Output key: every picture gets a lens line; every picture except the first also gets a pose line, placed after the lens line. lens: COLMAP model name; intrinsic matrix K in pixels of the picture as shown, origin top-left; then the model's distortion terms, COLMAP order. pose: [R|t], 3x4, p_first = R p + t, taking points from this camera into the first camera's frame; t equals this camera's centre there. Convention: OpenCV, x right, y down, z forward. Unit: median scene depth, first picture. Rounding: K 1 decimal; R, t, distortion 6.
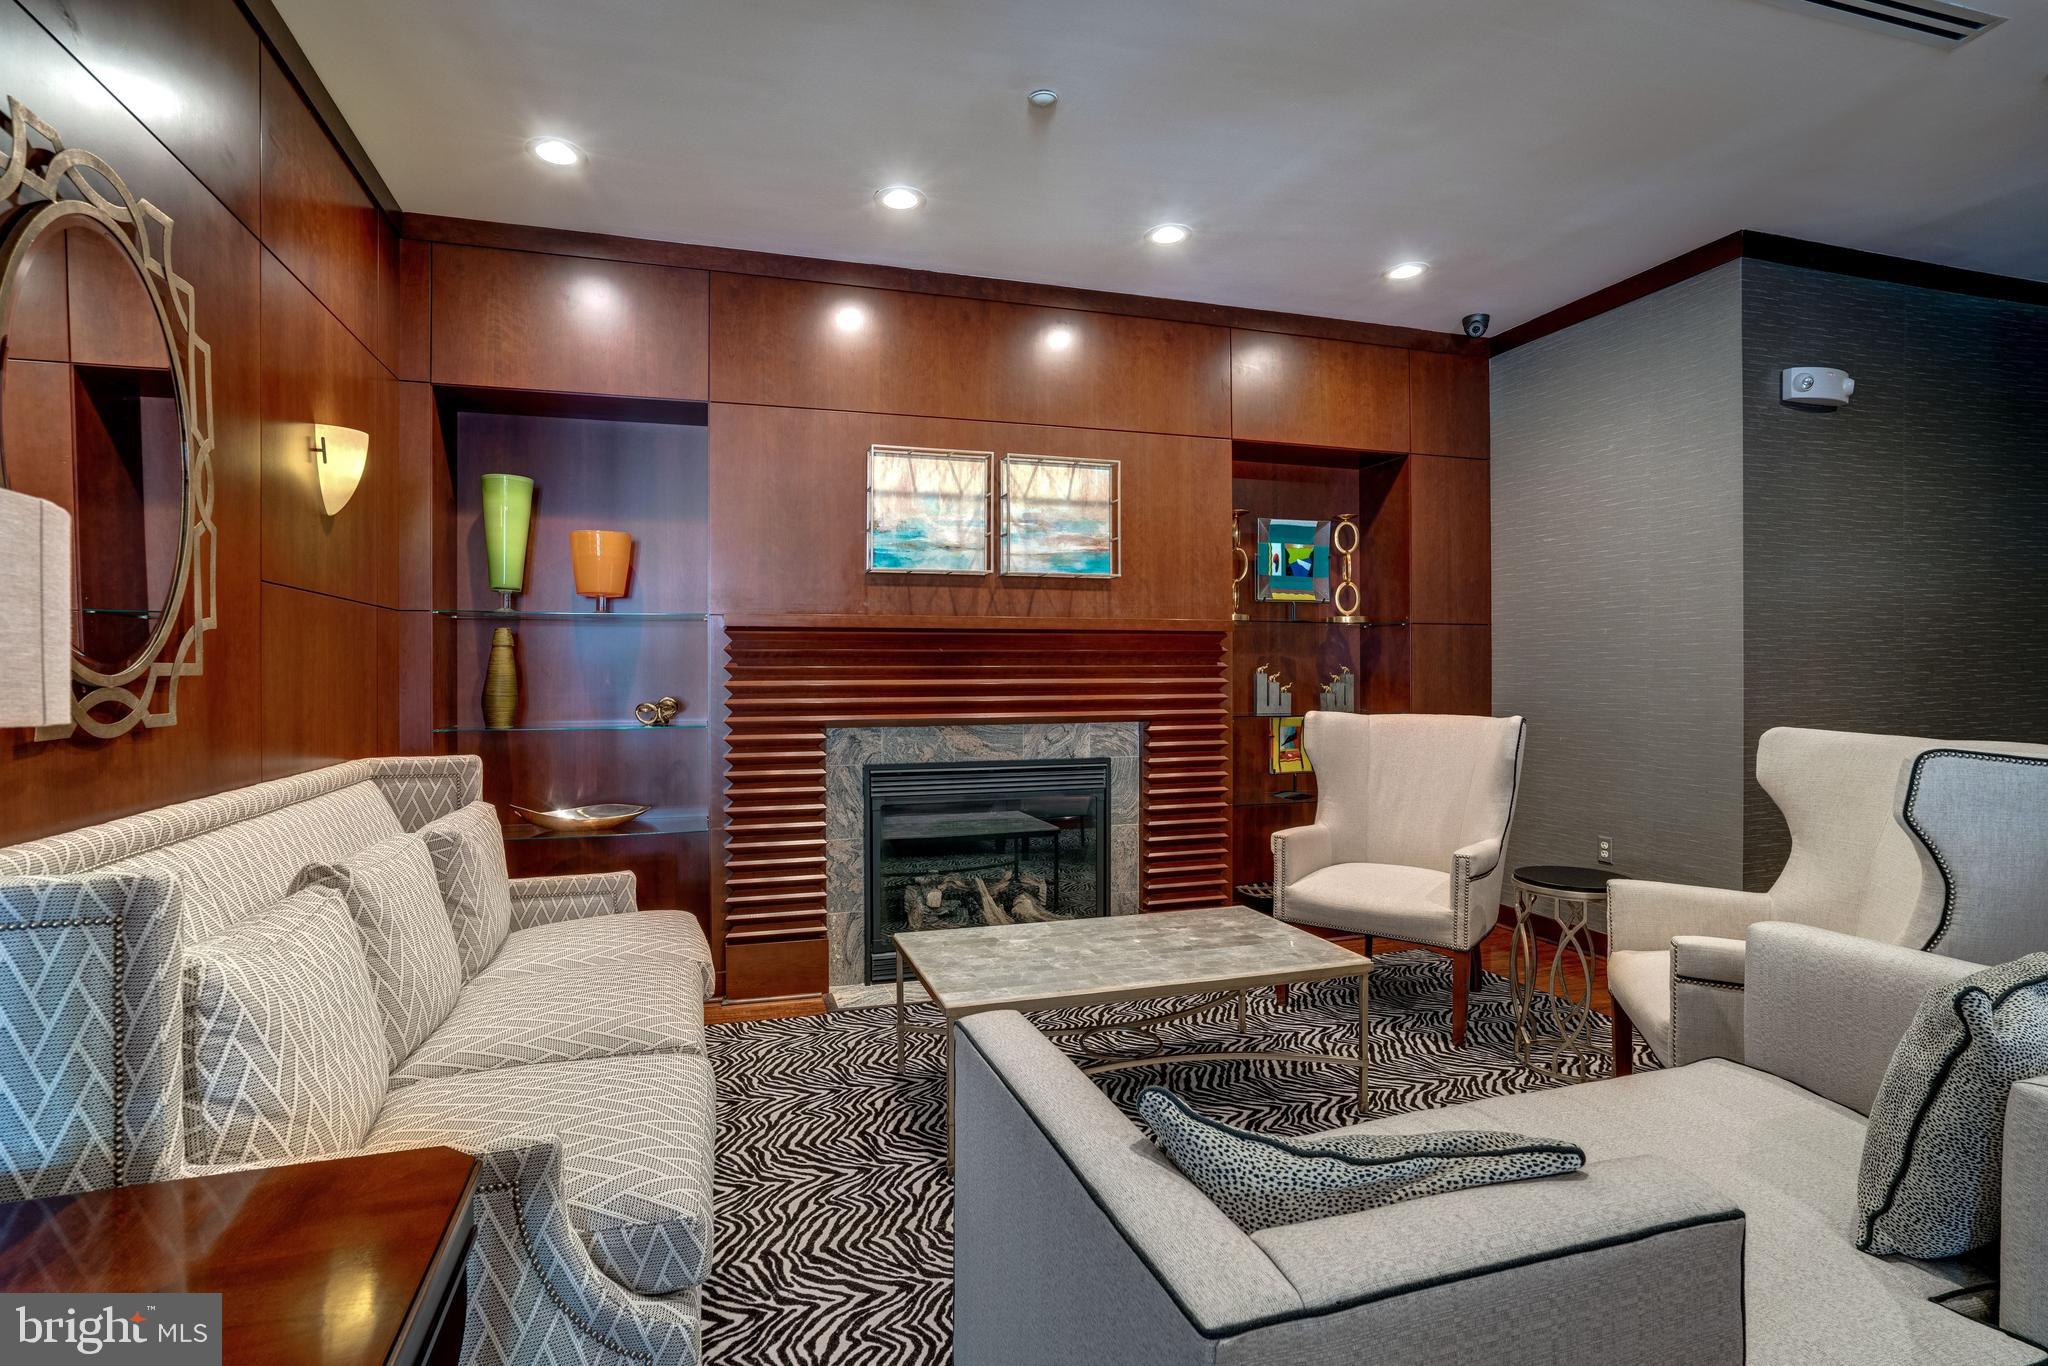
lens RADIAL K [[954.4, 0, 1010.9], [0, 954.4, 669.8], [0, 0, 1]] dist [-0.034684, 0.021116]
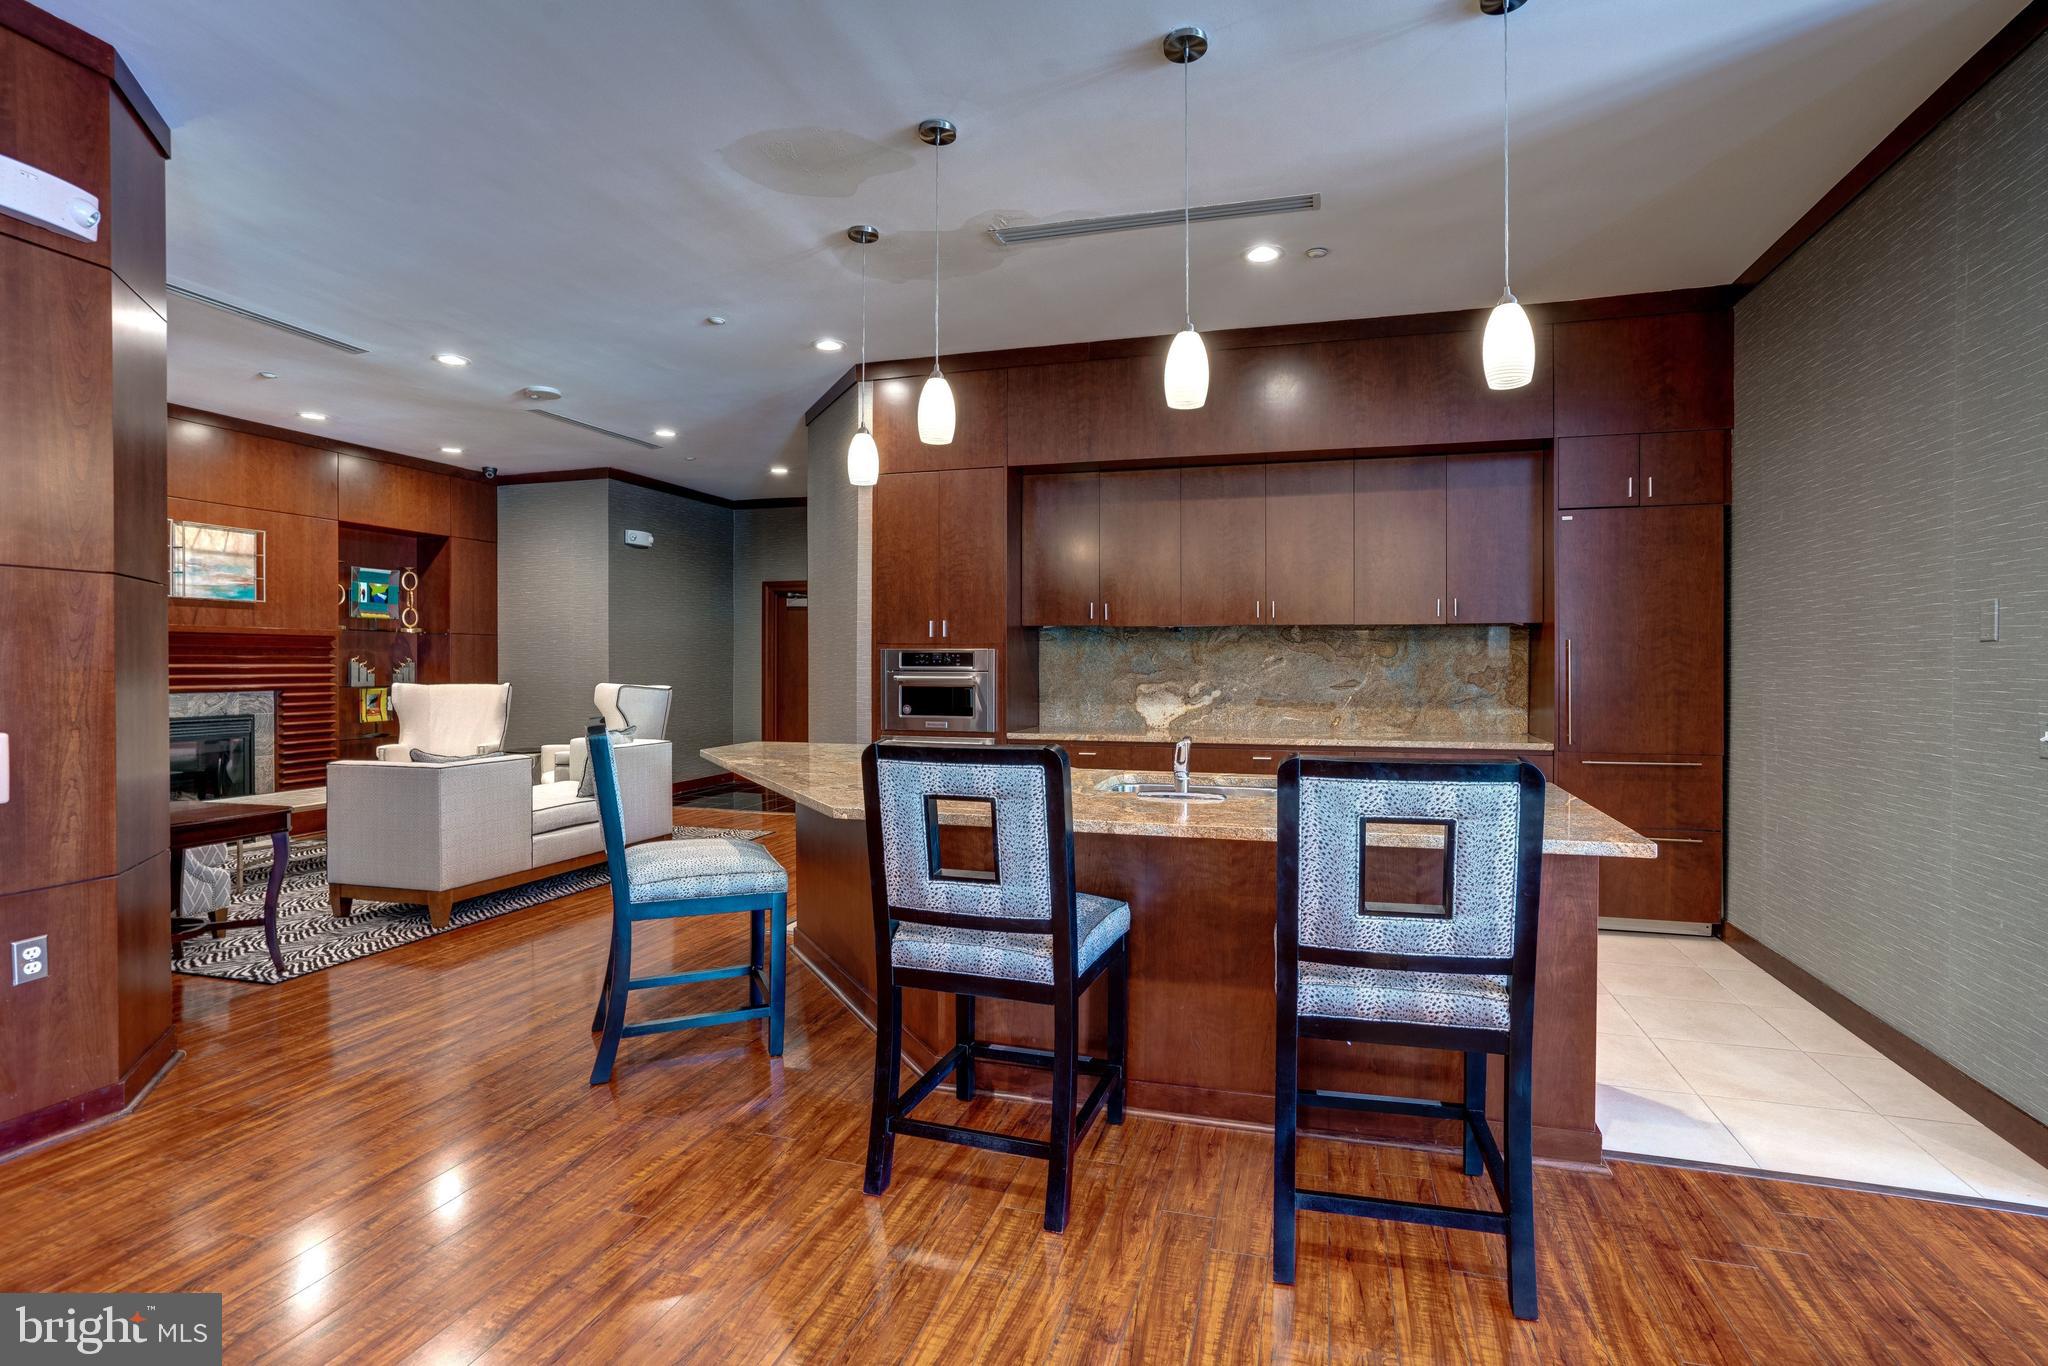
lens RADIAL K [[954.4, 0, 1010.9], [0, 954.4, 669.8], [0, 0, 1]] dist [-0.034684, 0.021116]
pose [[0.576186, -0.003132, 0.817313, -0.443127], [-0.007195, 0.999934, 0.008904, -0.005375], [-0.817287, -0.011011, 0.576126, -0.923944]]
